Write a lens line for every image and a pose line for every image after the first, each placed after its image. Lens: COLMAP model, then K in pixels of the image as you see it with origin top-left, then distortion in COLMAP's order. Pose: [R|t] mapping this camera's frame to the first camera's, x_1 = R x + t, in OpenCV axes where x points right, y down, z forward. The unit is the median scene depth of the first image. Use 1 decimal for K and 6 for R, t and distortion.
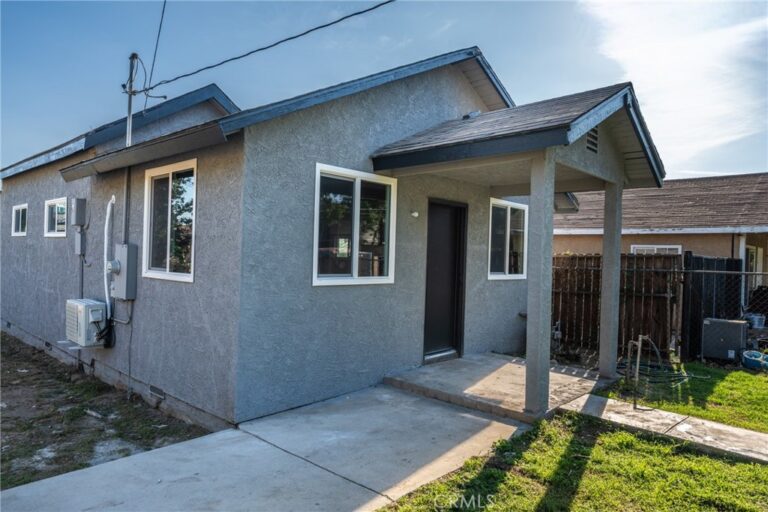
lens RADIAL K [[505.2, 0, 384.0], [0, 505.2, 256.0], [0, 0, 1]] dist [0.002381, 0.000407]
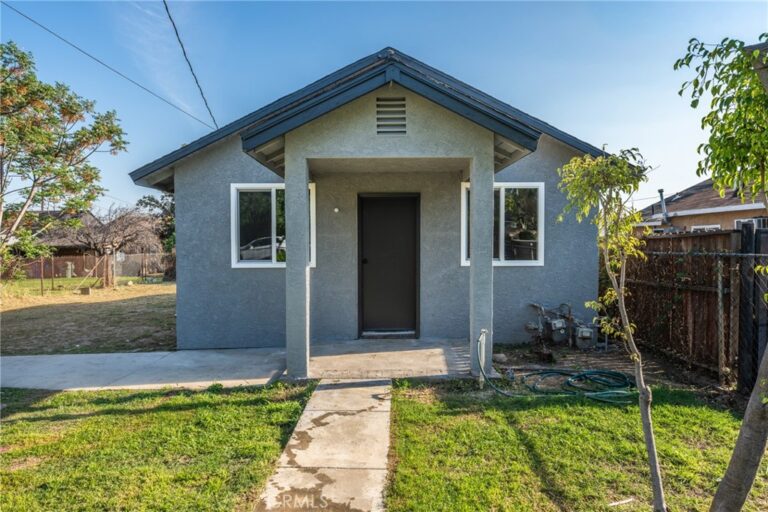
lens RADIAL K [[471.7, 0, 384.0], [0, 471.7, 256.0], [0, 0, 1]] dist [0.000630, 0.000399]
pose [[0.685954, -0.010570, -0.727568, 1.113991], [0.025304, 0.999636, 0.009334, 0.021729], [0.727204, -0.024813, 0.685972, 0.368715]]
